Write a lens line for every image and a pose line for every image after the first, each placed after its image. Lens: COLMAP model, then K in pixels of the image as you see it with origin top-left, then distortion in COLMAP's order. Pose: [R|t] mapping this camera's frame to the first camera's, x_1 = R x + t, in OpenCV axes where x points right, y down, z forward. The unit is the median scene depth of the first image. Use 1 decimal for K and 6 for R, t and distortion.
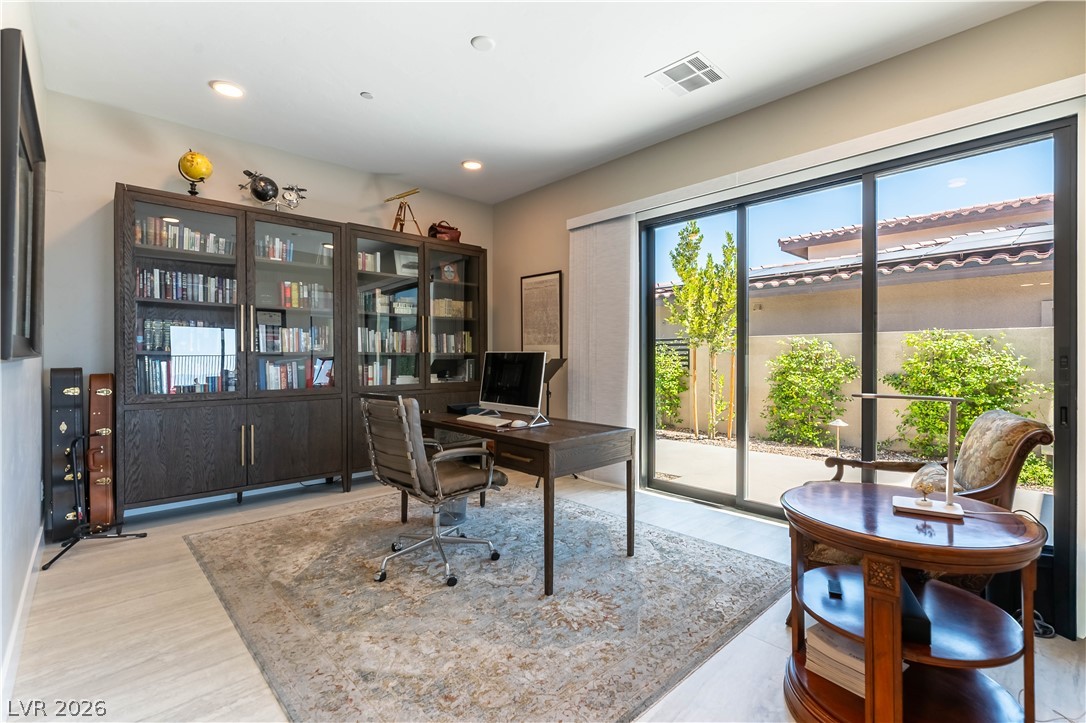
lens RADIAL K [[474.5, 0, 552.5], [0, 474.5, 359.1], [0, 0, 1]] dist [-0.003697, -0.001448]
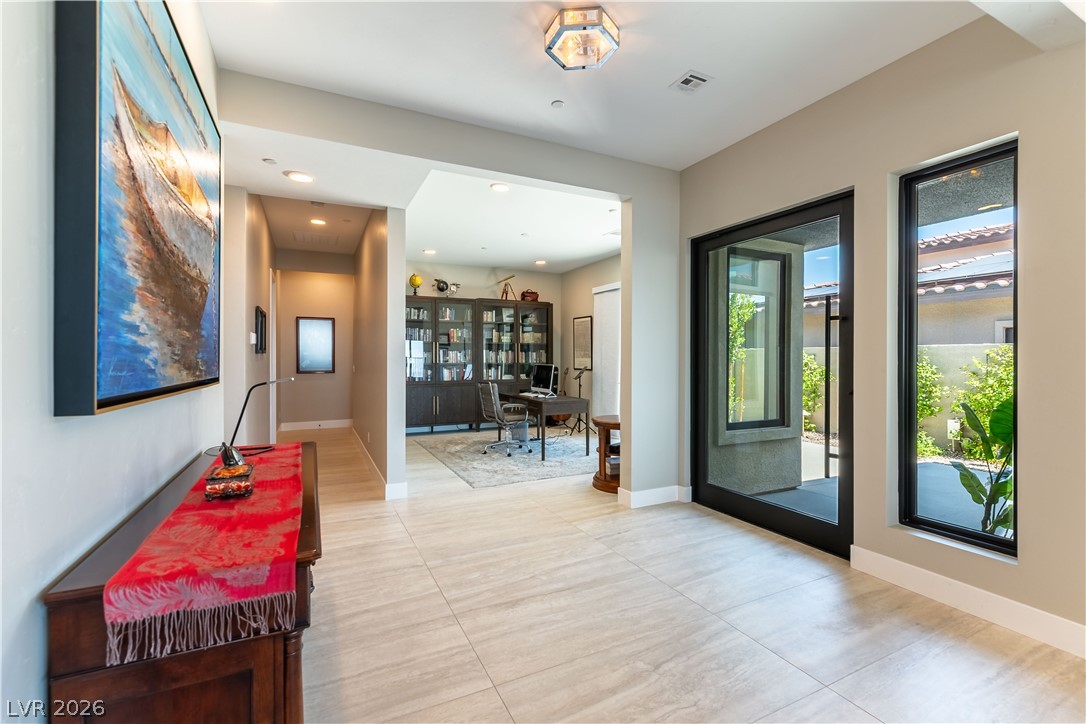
lens RADIAL K [[474.5, 0, 544.6], [0, 474.5, 358.4], [0, 0, 1]] dist [-0.003697, -0.001448]
pose [[0.951722, 0.001632, -0.306958, 0.438018], [-0.002468, 0.999994, -0.002336, -0.028491], [0.306952, 0.002980, 0.951720, -0.803382]]
